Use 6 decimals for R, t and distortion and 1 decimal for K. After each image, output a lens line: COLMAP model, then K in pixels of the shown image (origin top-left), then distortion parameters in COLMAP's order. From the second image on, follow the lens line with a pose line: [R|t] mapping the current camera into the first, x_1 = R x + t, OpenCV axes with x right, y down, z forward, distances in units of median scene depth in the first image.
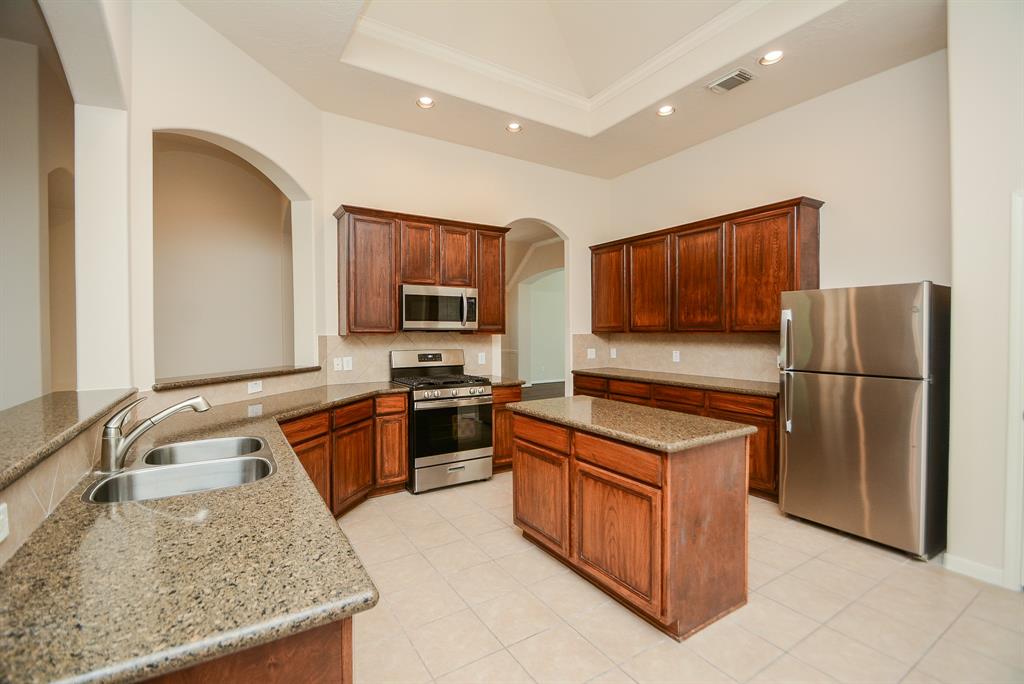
lens RADIAL K [[453.4, 0, 505.7], [0, 453.4, 337.5], [0, 0, 1]] dist [0.024443, -0.022820]
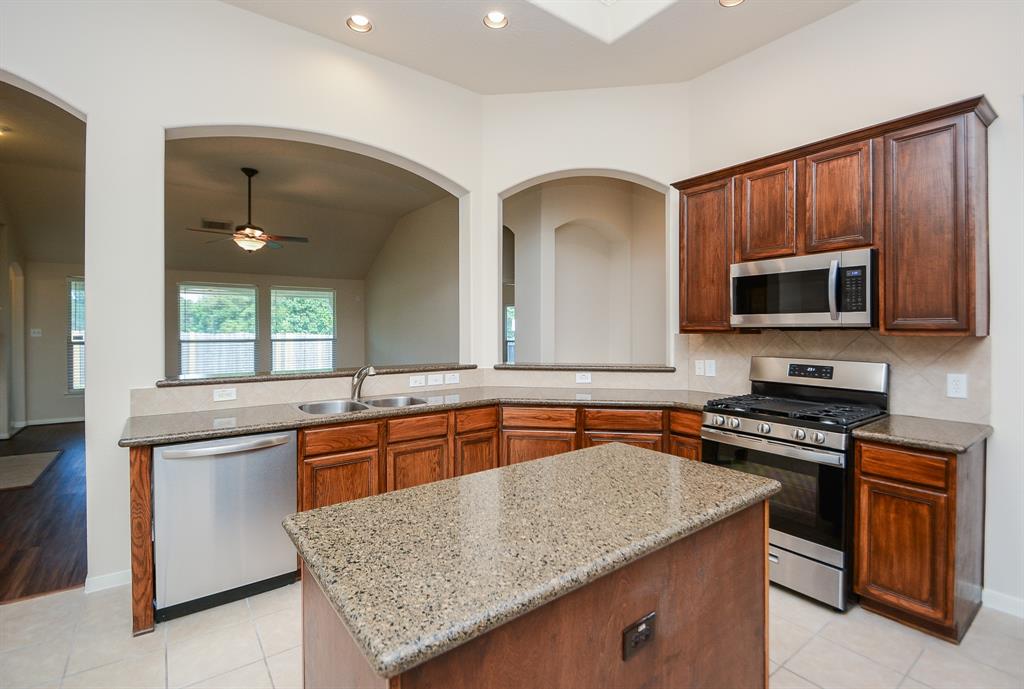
lens RADIAL K [[466.4, 0, 511.1], [0, 466.4, 327.6], [0, 0, 1]] dist [-0.022721, -0.000488]
pose [[0.063384, 0.000569, -0.997989, 0.459718], [-0.011516, 0.999934, -0.000162, -0.011334], [0.997923, 0.011504, 0.063386, 0.573314]]
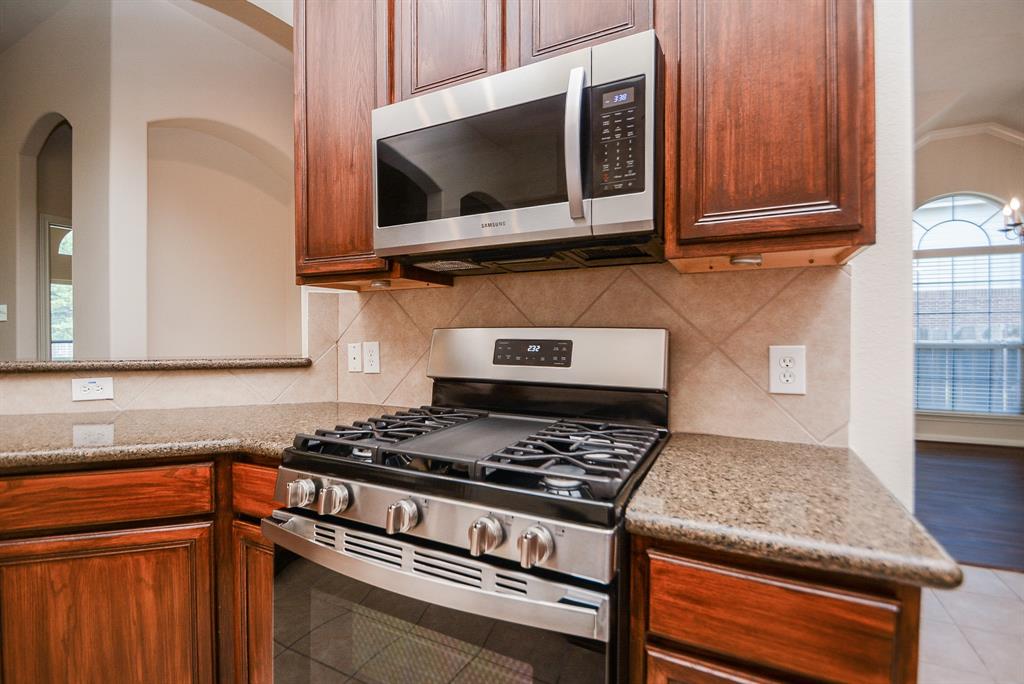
lens RADIAL K [[453.4, 0, 505.7], [0, 453.4, 337.5], [0, 0, 1]] dist [0.024443, -0.022820]
pose [[0.513896, 0.007570, -0.857819, 0.088379], [-0.010326, 0.999943, 0.002638, 0.034921], [0.857791, 0.007502, 0.513945, 0.865251]]
